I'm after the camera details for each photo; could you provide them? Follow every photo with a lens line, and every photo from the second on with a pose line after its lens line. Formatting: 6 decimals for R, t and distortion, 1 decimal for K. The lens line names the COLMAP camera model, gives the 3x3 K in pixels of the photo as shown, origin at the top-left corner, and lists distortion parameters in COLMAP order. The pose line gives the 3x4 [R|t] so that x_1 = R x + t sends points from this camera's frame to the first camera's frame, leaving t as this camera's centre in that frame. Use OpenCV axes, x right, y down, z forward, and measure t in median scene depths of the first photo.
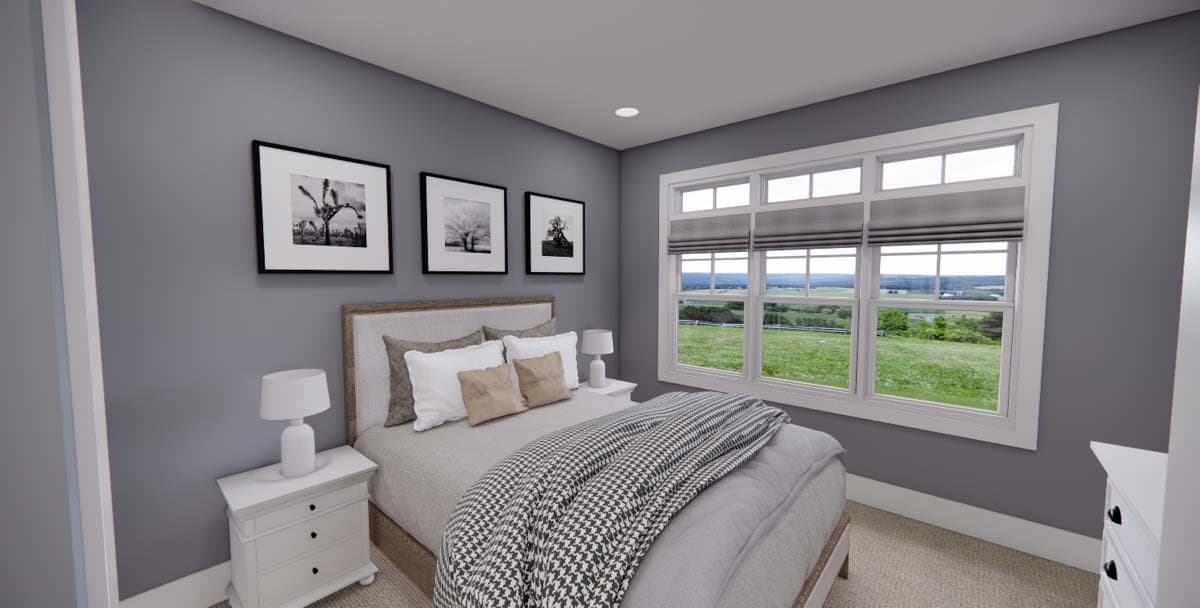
lens RADIAL K [[434.8, 0, 601.8], [0, 434.8, 306.1], [0, 0, 1]] dist [0.000131, -0.000269]
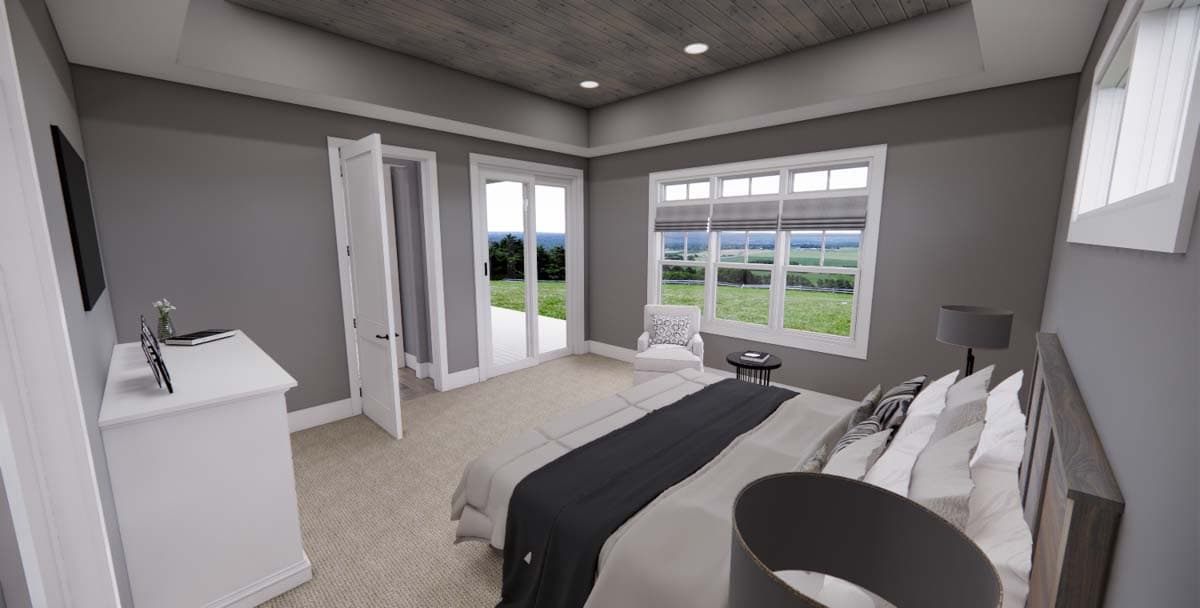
lens RADIAL K [[434.8, 0, 601.2], [0, 434.8, 299.0], [0, 0, 1]] dist [0.000131, -0.000269]
pose [[0.999118, 0.006029, -0.041552, 0.056470], [-0.002897, 0.997178, 0.075021, -0.012389], [0.041887, -0.074834, 0.996316, -0.534099]]
